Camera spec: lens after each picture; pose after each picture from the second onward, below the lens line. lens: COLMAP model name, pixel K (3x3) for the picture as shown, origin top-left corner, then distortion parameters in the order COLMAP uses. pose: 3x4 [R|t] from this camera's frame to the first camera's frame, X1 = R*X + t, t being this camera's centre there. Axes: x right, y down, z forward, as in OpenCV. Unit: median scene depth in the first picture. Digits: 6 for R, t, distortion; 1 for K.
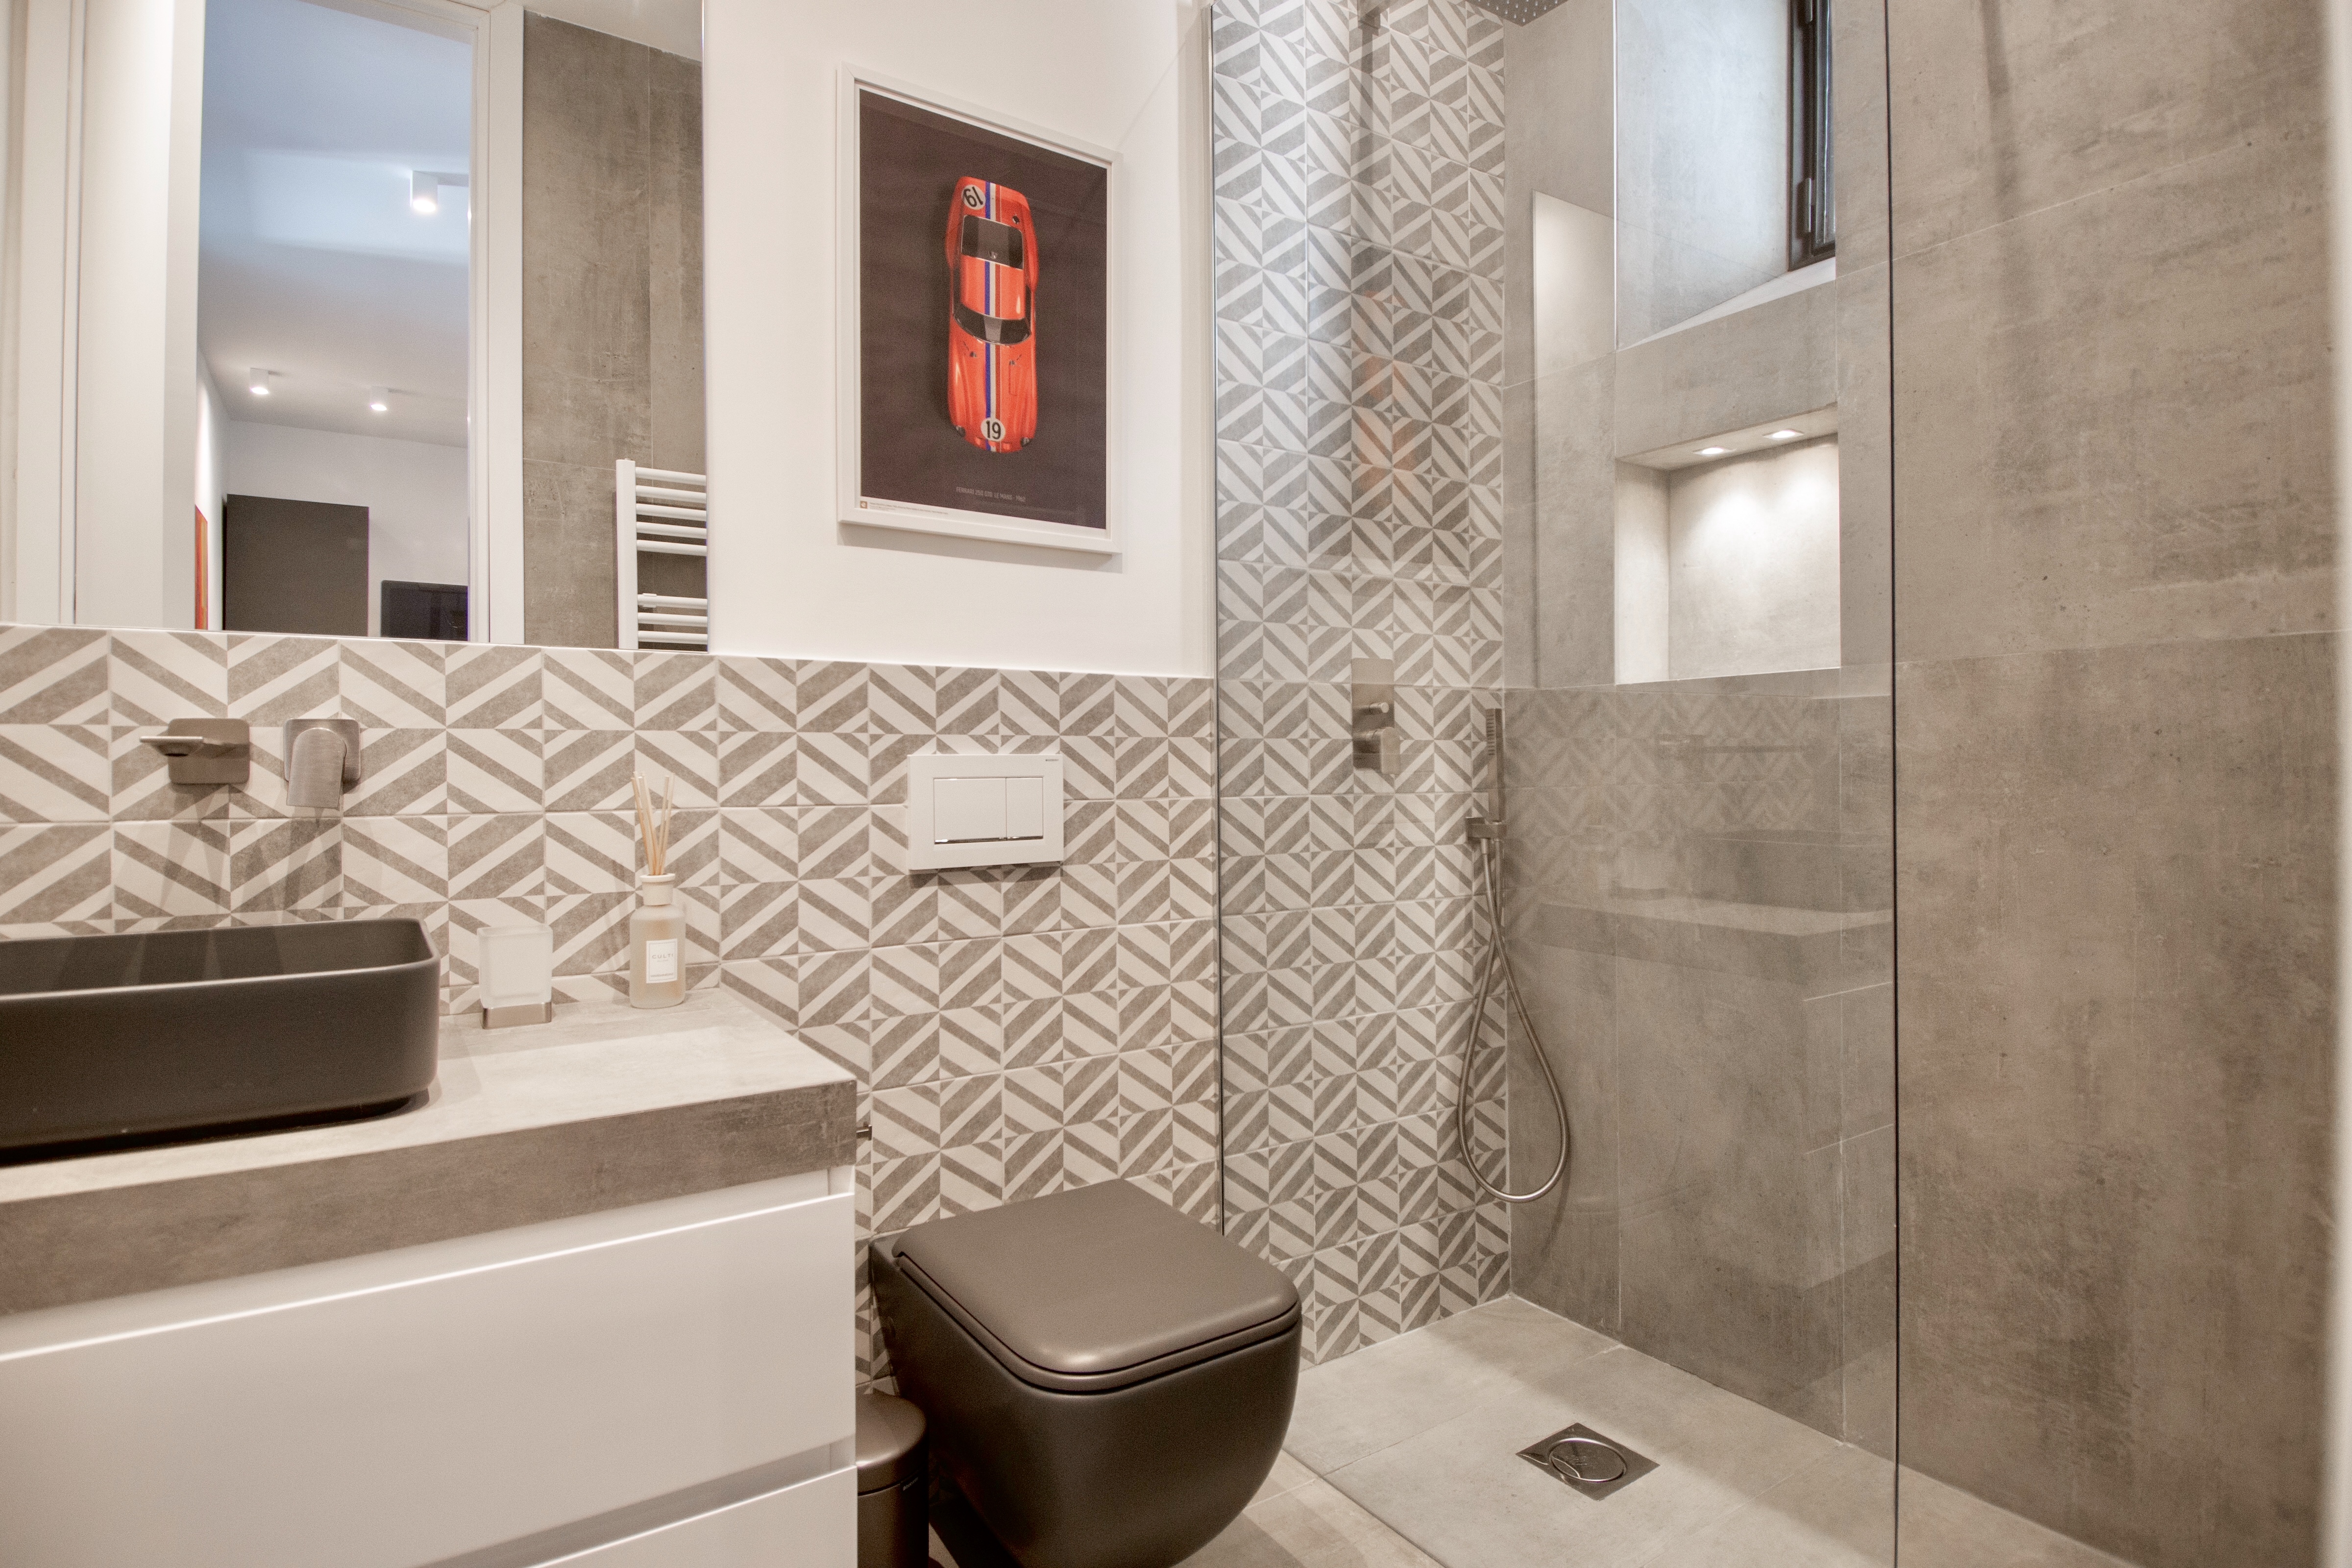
lens RADIAL K [[1225.0, 0, 1191.6], [0, 1225.0, 765.2], [0, 0, 1]] dist [0.052783, -0.057441]
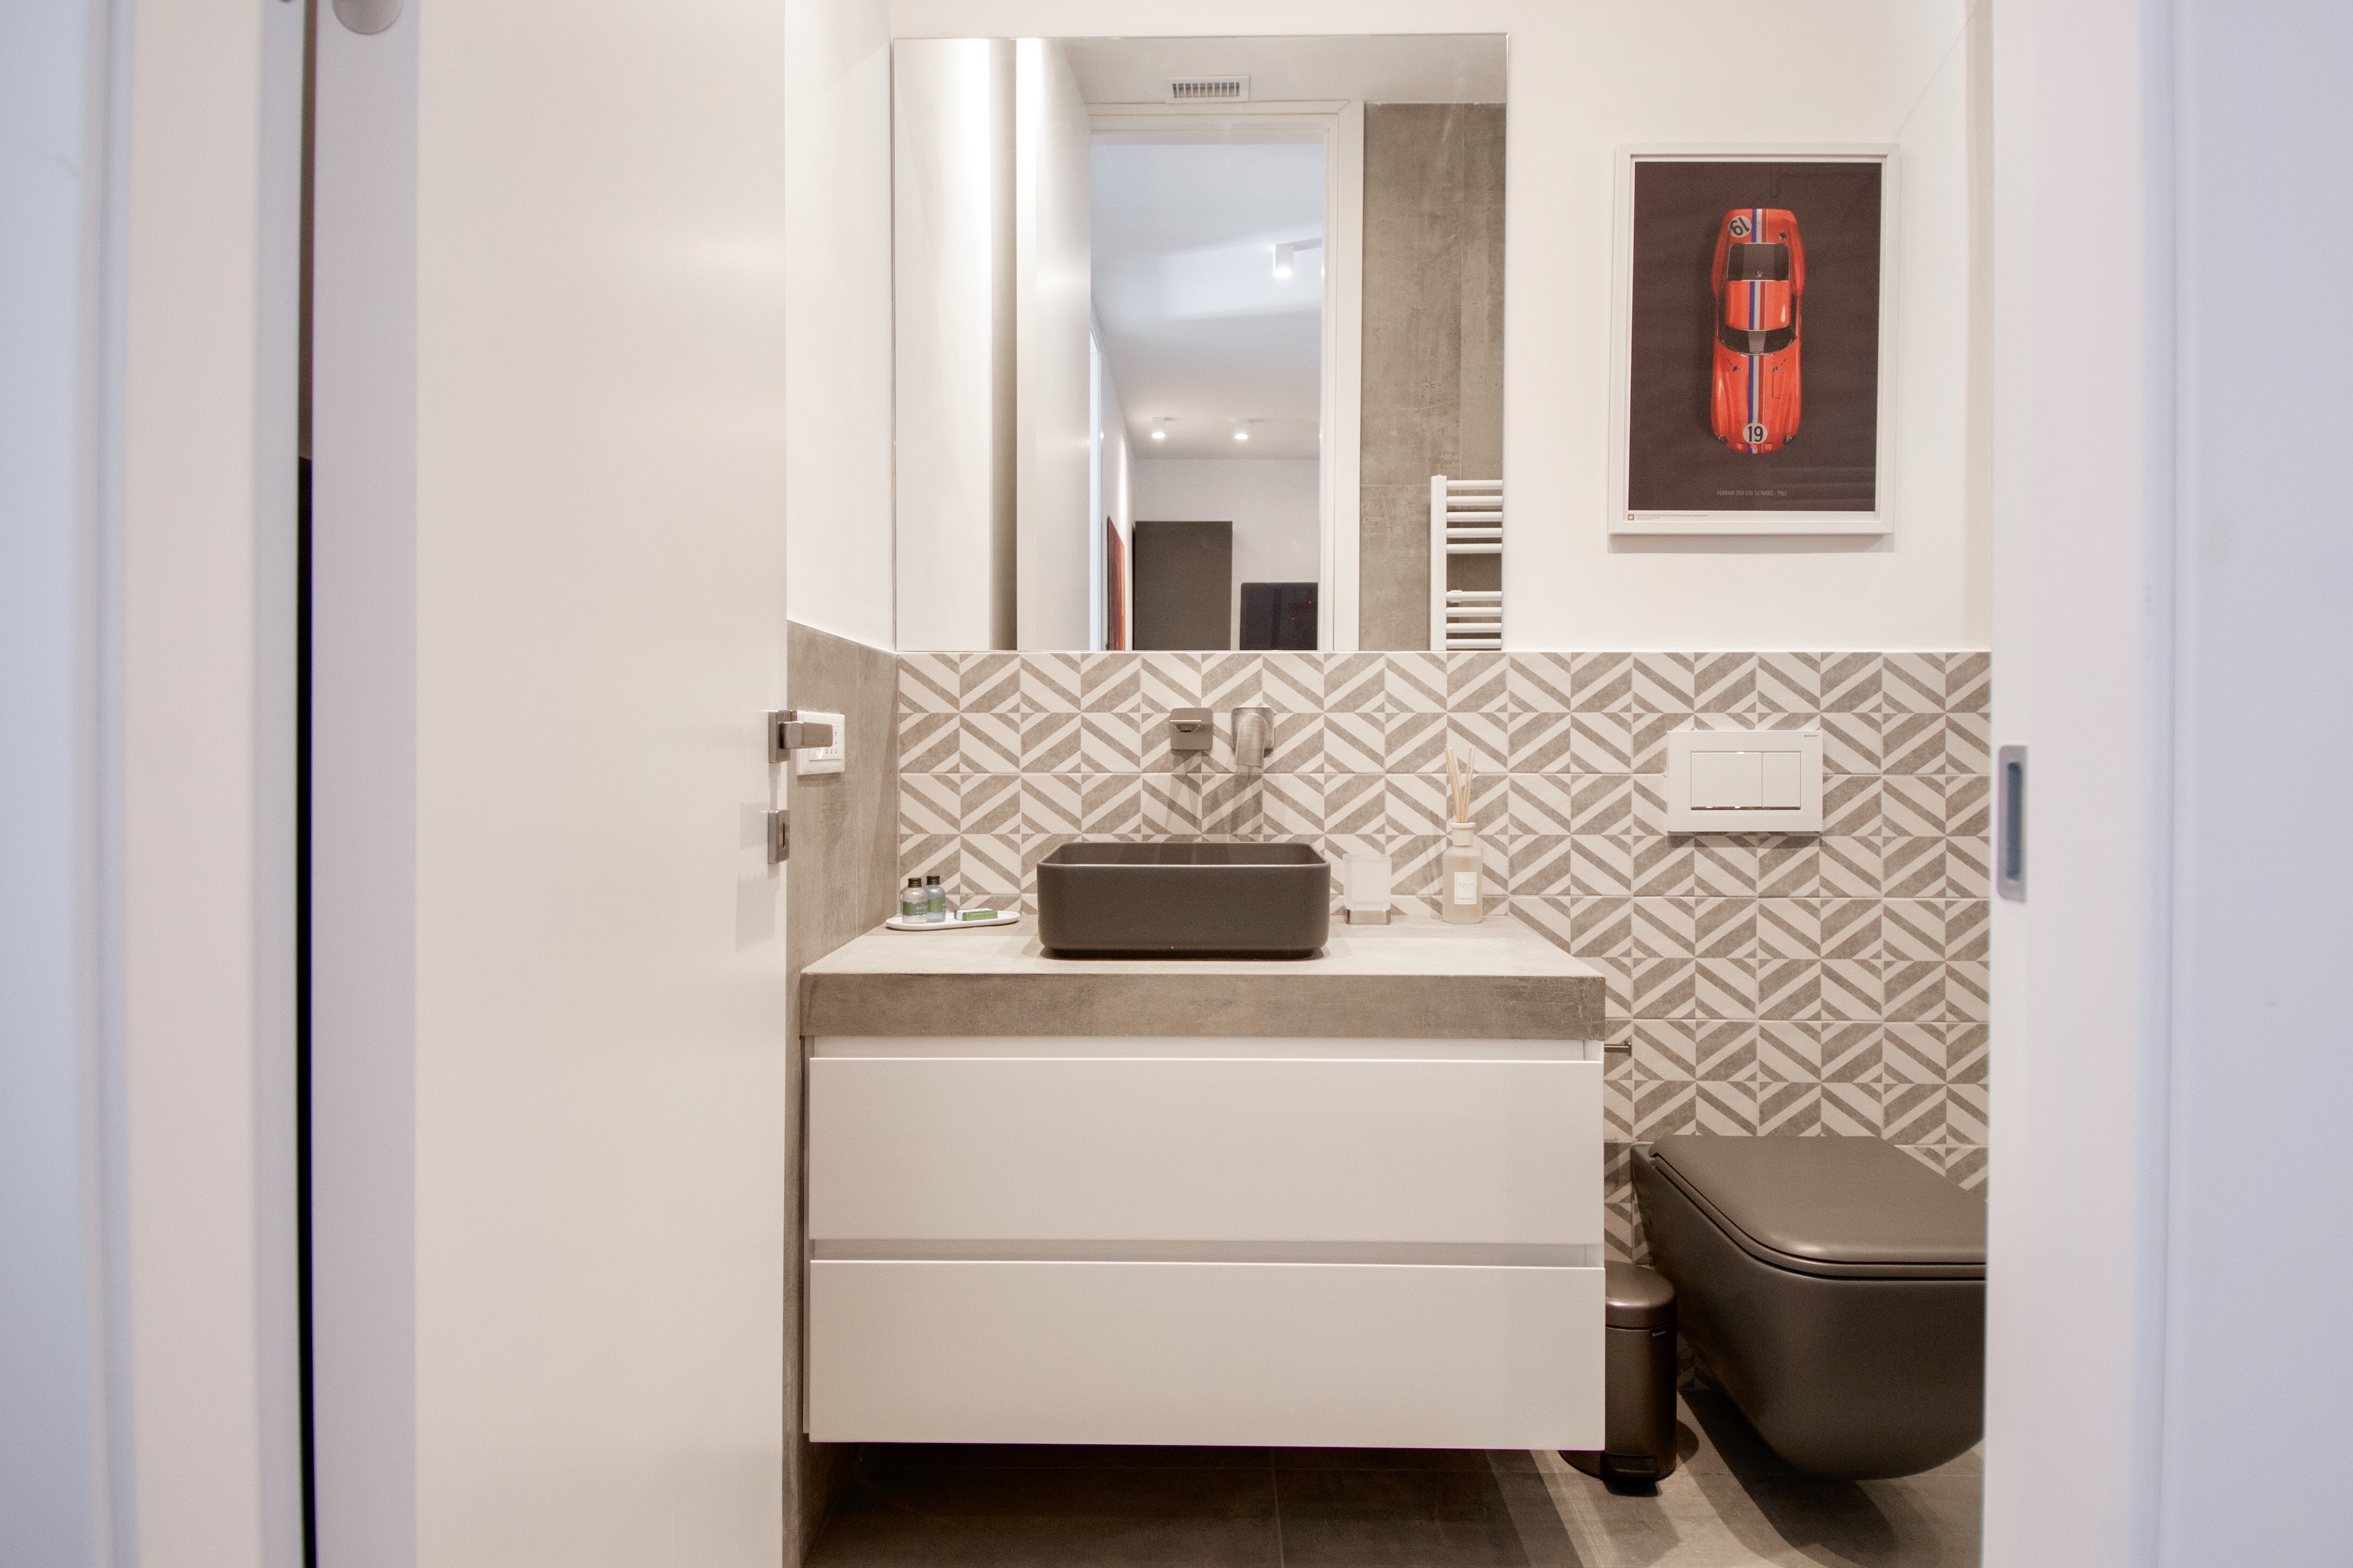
lens RADIAL K [[1225.4, 0, 1192.1], [0, 1225.4, 765.2], [0, 0, 1]] dist [0.052783, -0.057441]
pose [[0.812444, 0.015980, -0.582820, 0.080160], [-0.004997, 0.999778, 0.020446, 0.002093], [0.583017, -0.013699, 0.812344, -0.193809]]
